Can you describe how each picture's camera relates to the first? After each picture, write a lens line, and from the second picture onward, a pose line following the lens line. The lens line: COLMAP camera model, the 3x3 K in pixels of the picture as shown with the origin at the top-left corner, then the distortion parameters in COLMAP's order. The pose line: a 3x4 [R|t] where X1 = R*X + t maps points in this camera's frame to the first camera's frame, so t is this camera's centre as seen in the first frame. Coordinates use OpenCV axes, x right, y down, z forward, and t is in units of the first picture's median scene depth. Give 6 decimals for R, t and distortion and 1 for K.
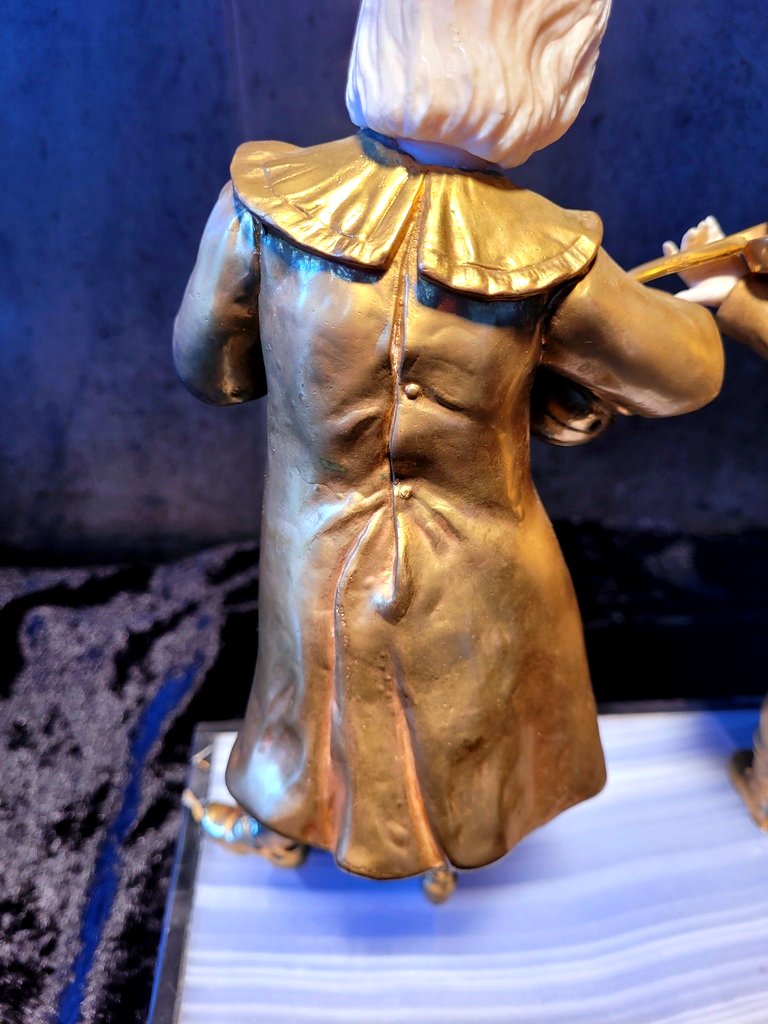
lens RADIAL K [[777.0, 0, 387.5], [0, 777.0, 494.6], [0, 0, 1]] dist [-0.016125, -0.004935]
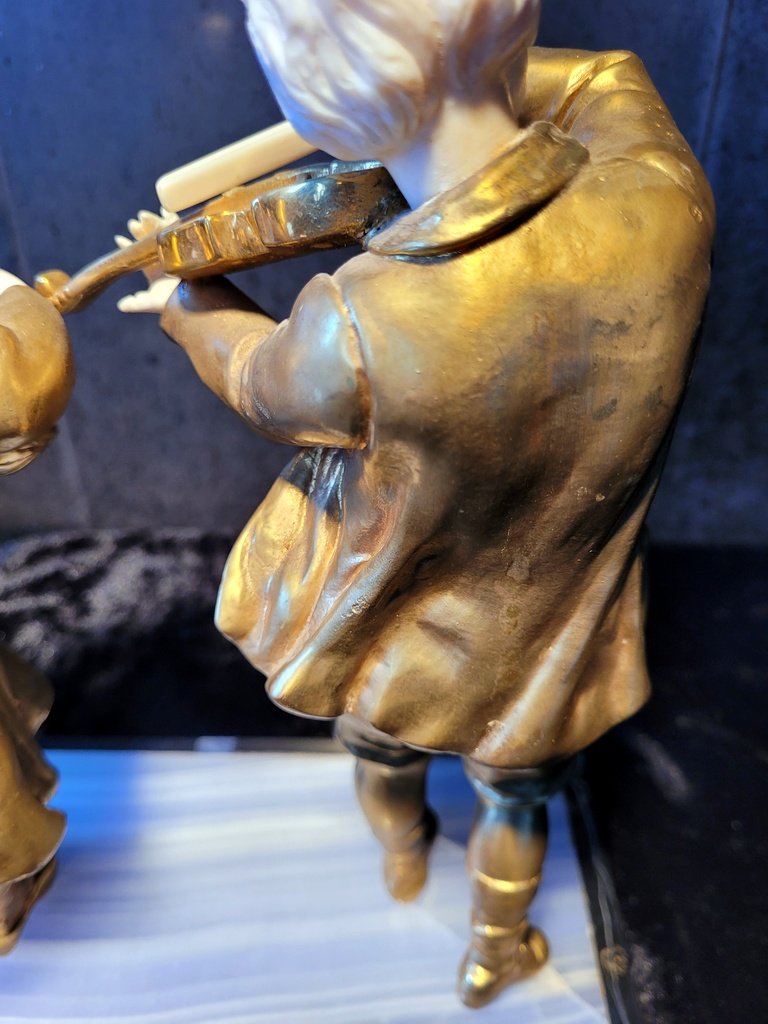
lens RADIAL K [[803.0, 0, 384.0], [0, 803.0, 512.0], [0, 0, 1]] dist [-0.030745, -0.002564]
pose [[0.996271, 0.037406, -0.077748, 0.874658], [-0.033326, 0.998031, 0.053127, -0.100312], [0.079583, -0.050338, 0.995556, 0.181314]]
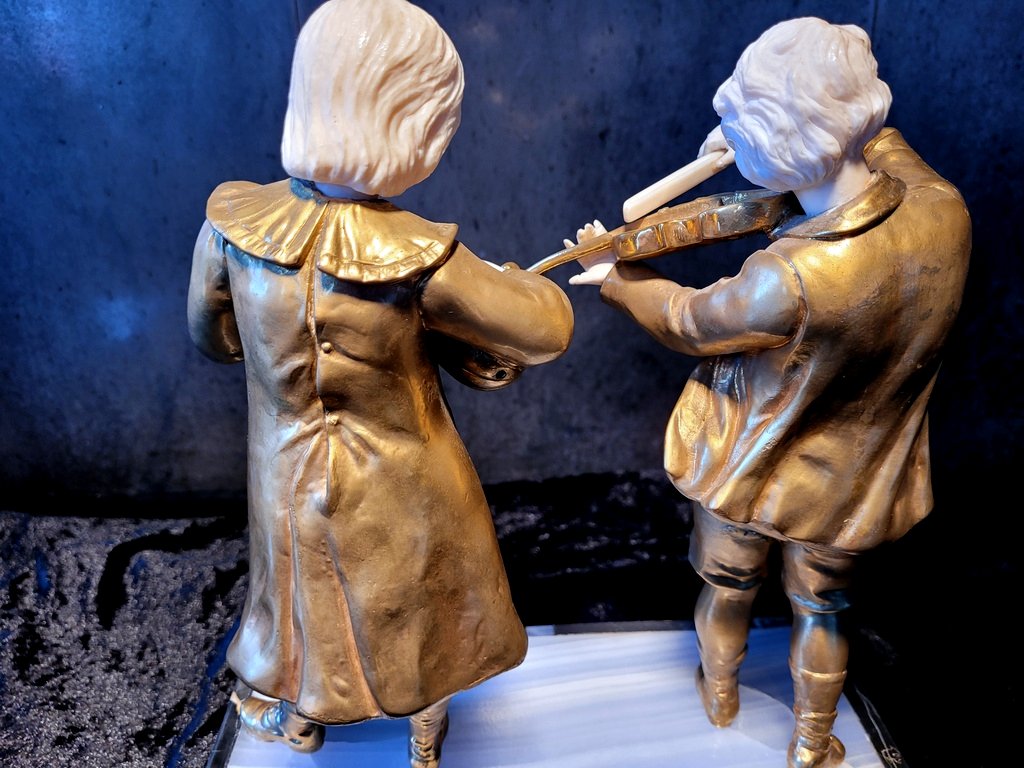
lens RADIAL K [[767.3, 0, 512.0], [0, 767.3, 384.0], [0, 0, 1]] dist [0.003973, -0.009450]
pose [[0.999031, -0.012895, -0.042077, 0.391754], [0.008101, 0.993656, -0.112170, 0.086620], [0.043256, 0.111720, 0.992798, -0.354161]]
